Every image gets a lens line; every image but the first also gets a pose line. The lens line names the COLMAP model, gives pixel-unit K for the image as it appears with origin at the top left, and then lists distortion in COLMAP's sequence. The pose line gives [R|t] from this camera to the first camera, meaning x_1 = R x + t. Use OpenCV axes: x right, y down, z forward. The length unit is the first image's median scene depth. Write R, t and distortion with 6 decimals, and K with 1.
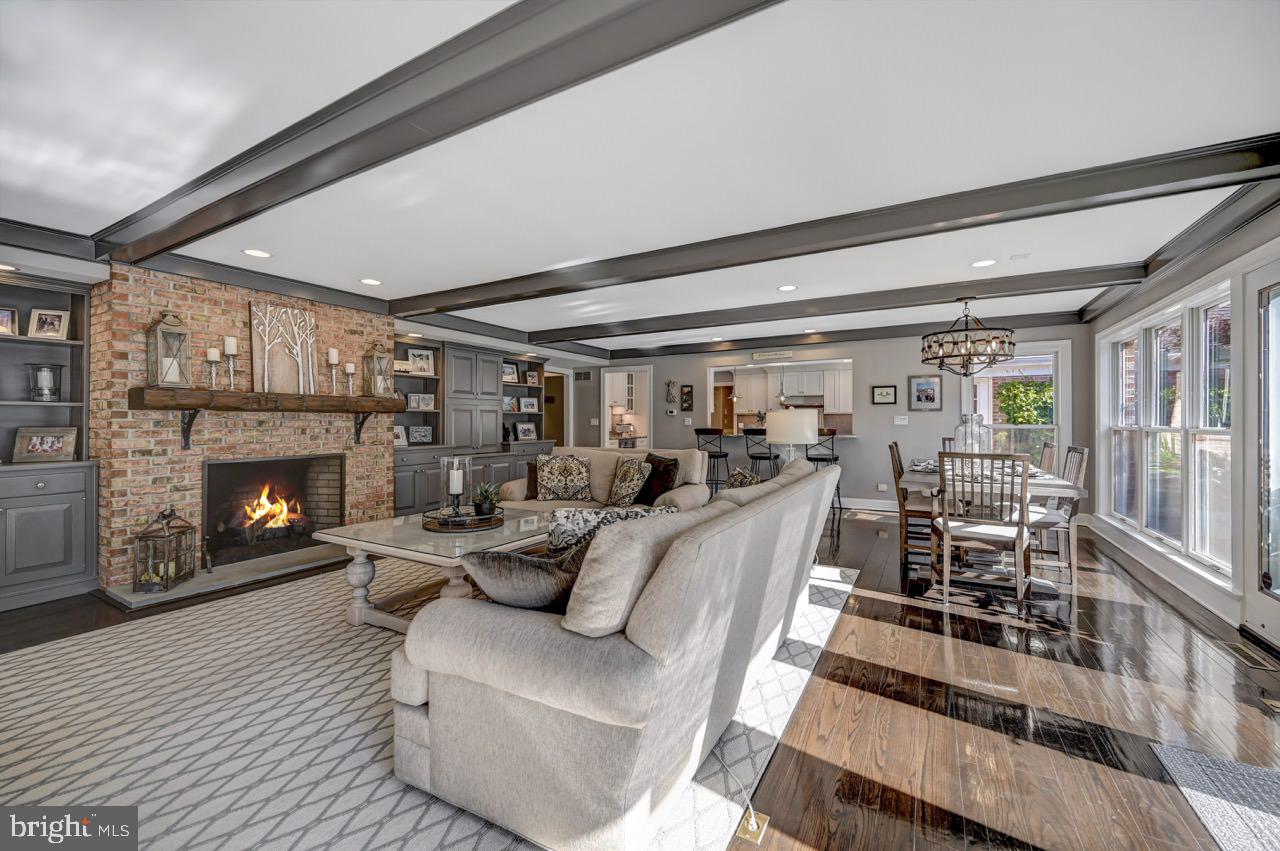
lens RADIAL K [[515.4, 0, 646.3], [0, 515.4, 421.2], [0, 0, 1]] dist [-0.000698, -0.000018]
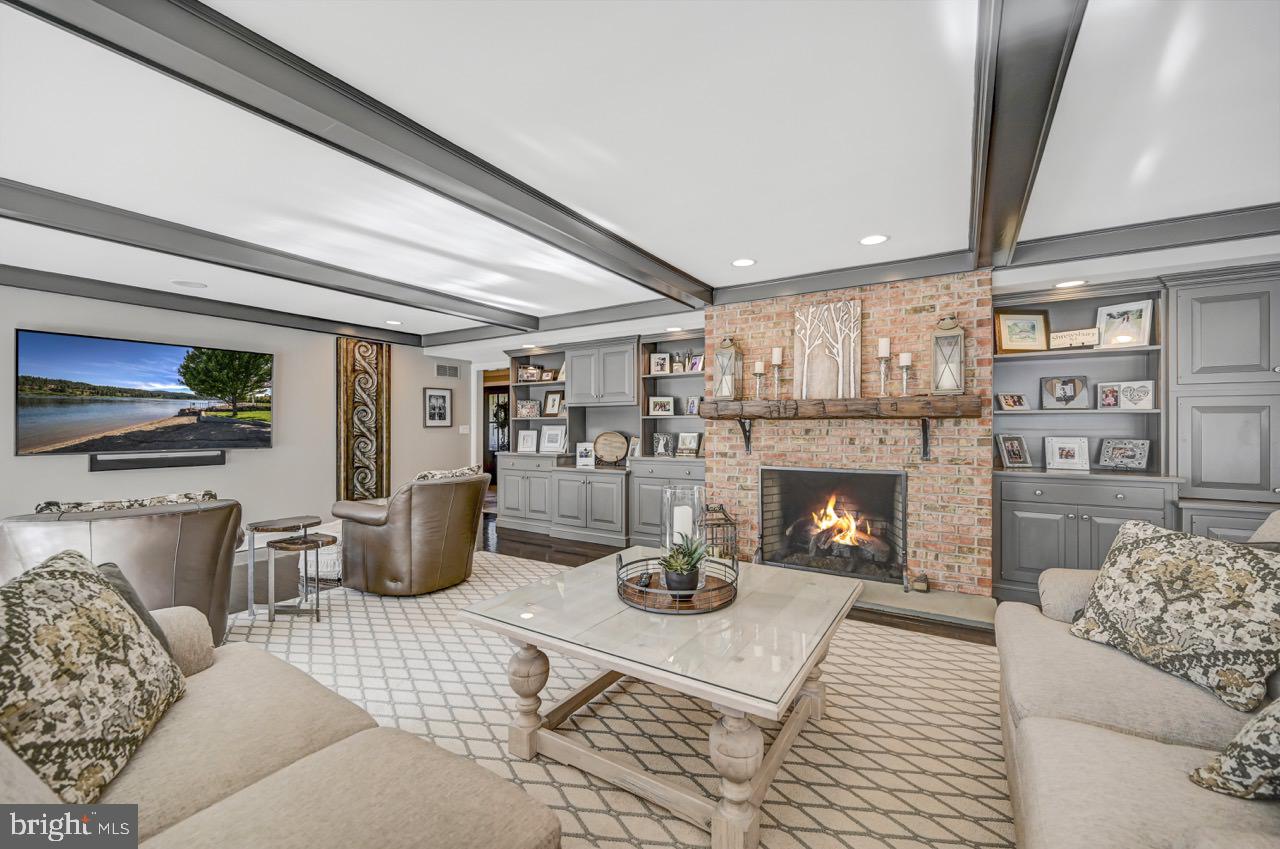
lens RADIAL K [[506.4, 0, 649.4], [0, 506.4, 426.4], [0, 0, 1]] dist [0.000434, 0.000116]
pose [[-0.046251, 0.001032, -0.998929, 0.183118], [0.000237, 0.999999, 0.001022, -0.006003], [0.998930, -0.000190, -0.046251, 0.660458]]
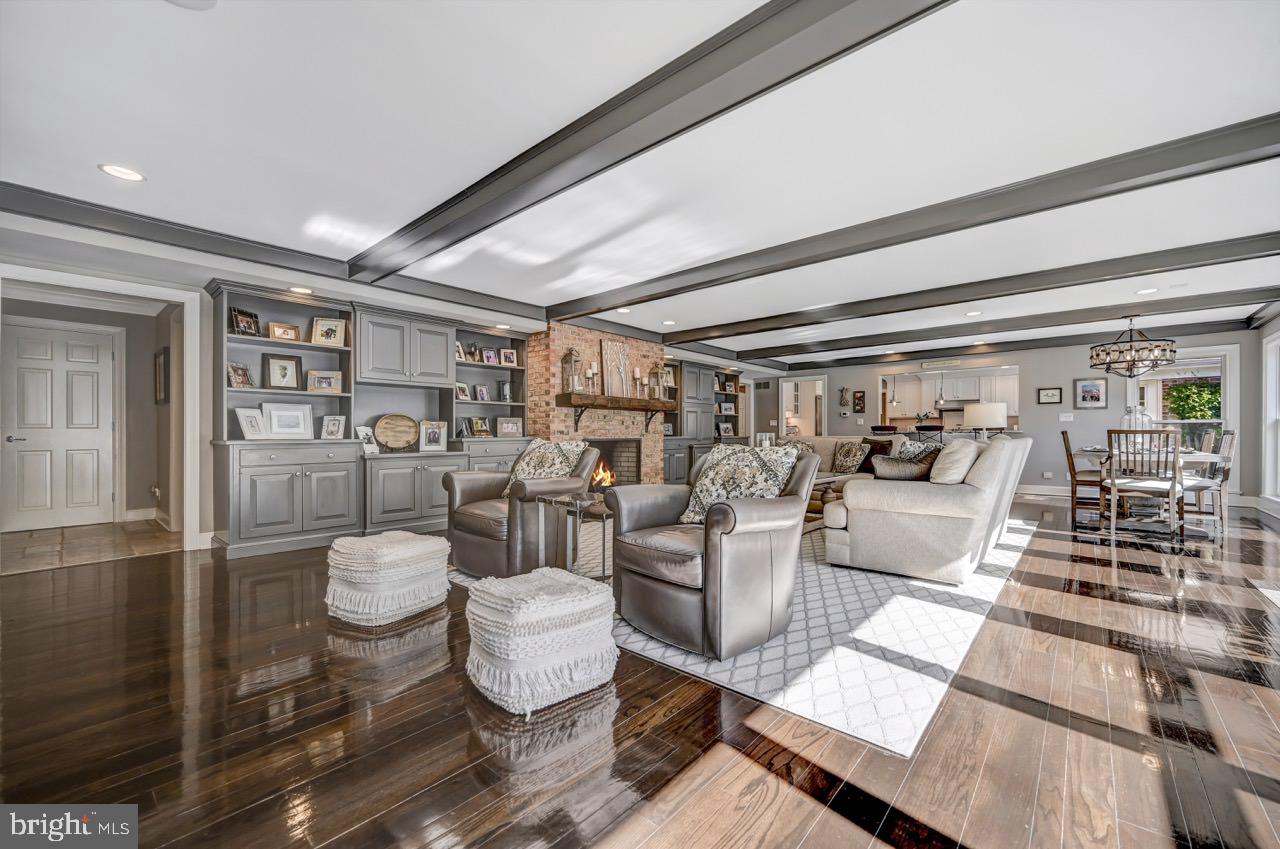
lens RADIAL K [[512.1, 0, 651.8], [0, 512.1, 435.8], [0, 0, 1]] dist [-0.000841, -0.000272]
pose [[0.980025, 0.001775, -0.198864, -0.263893], [-0.000703, 0.999985, 0.005462, 0.046585], [0.198871, -0.005213, 0.980012, -0.435927]]
